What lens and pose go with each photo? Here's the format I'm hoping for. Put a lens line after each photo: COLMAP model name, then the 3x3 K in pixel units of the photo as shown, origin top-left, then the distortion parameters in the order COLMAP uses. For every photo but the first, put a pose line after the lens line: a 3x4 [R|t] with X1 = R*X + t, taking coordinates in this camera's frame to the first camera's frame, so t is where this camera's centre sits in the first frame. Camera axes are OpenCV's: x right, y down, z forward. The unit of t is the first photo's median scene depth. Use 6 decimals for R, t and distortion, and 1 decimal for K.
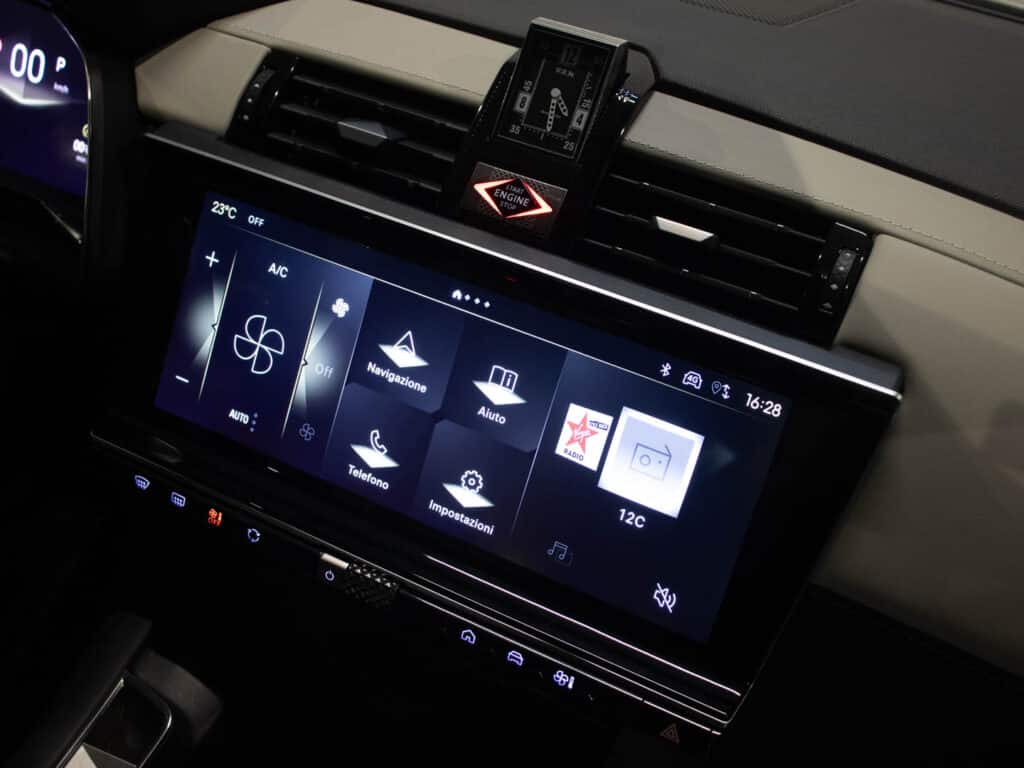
lens RADIAL K [[1237.3, 0, 512.0], [0, 1237.3, 384.0], [0, 0, 1]] dist [-0.092376, 0.014685]
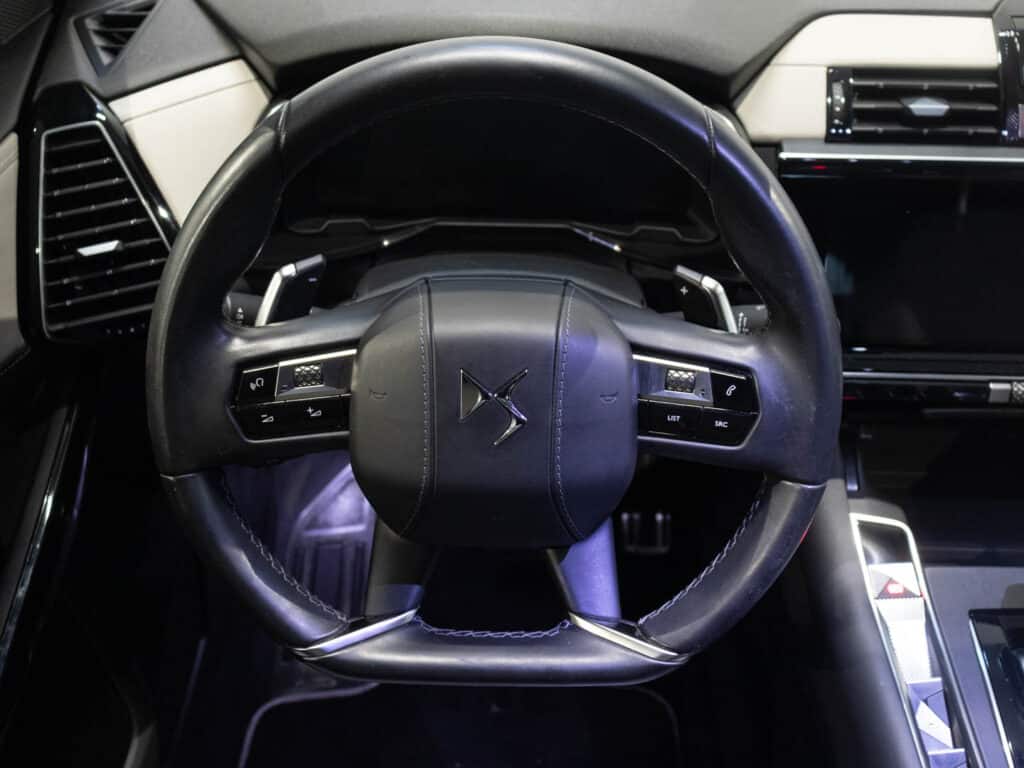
lens RADIAL K [[1215.6, 0, 487.7], [0, 1215.6, 383.1], [0, 0, 1]] dist [0.016127, -0.034440]
pose [[0.896053, -0.367576, 0.248950, -1.101767], [0.323555, 0.924677, 0.200709, -0.373344], [-0.303975, -0.099297, 0.947491, -0.244131]]
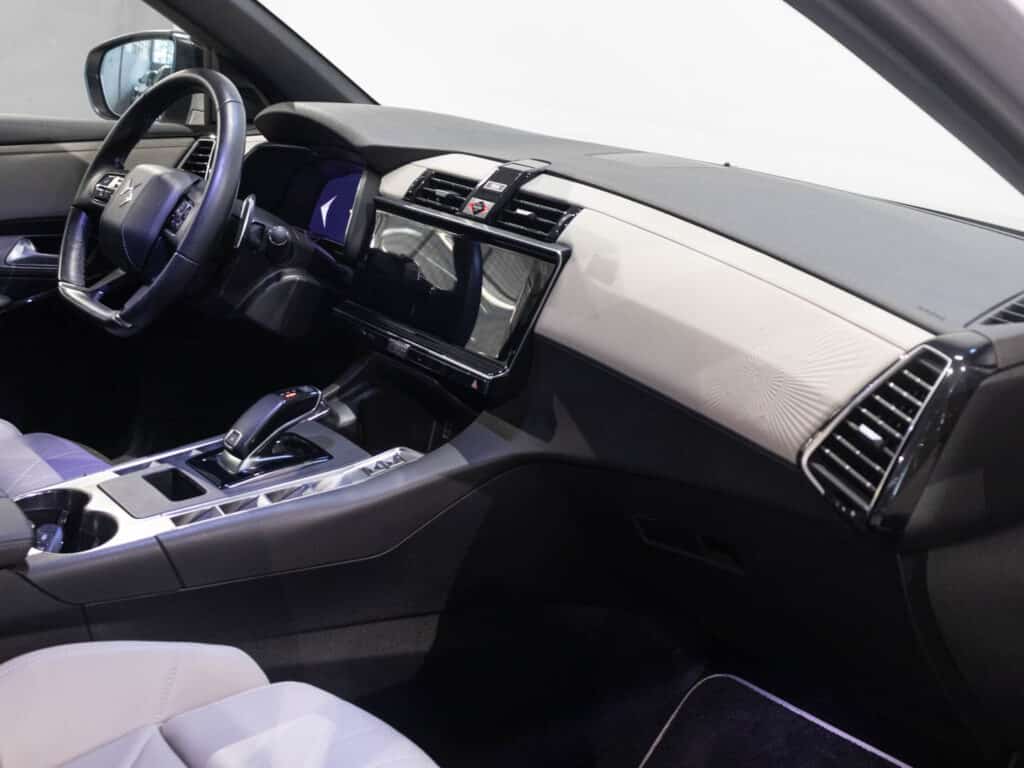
lens RADIAL K [[1225.6, 0, 512.0], [0, 1225.6, 384.0], [0, 0, 1]] dist [-0.003966, -0.003136]
pose [[0.897156, 0.061957, -0.437347, 1.212476], [-0.196956, 0.942349, -0.270530, 0.882572], [0.395372, 0.328845, 0.857637, -1.074543]]
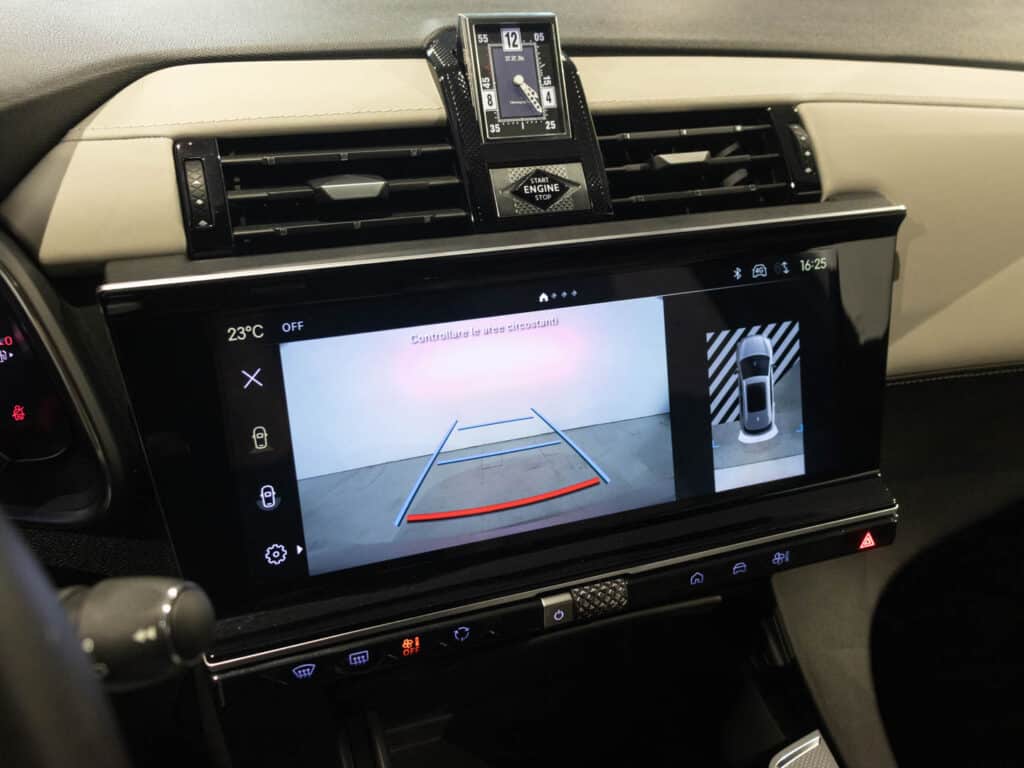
lens RADIAL K [[962.4, 0, 512.0], [0, 962.4, 384.0], [0, 0, 1]] dist [0.013291, -0.006629]
pose [[0.674710, -0.451992, 0.583499, -0.538067], [0.431472, 0.882947, 0.185032, -0.162926], [-0.598831, 0.126920, 0.790754, 0.403951]]
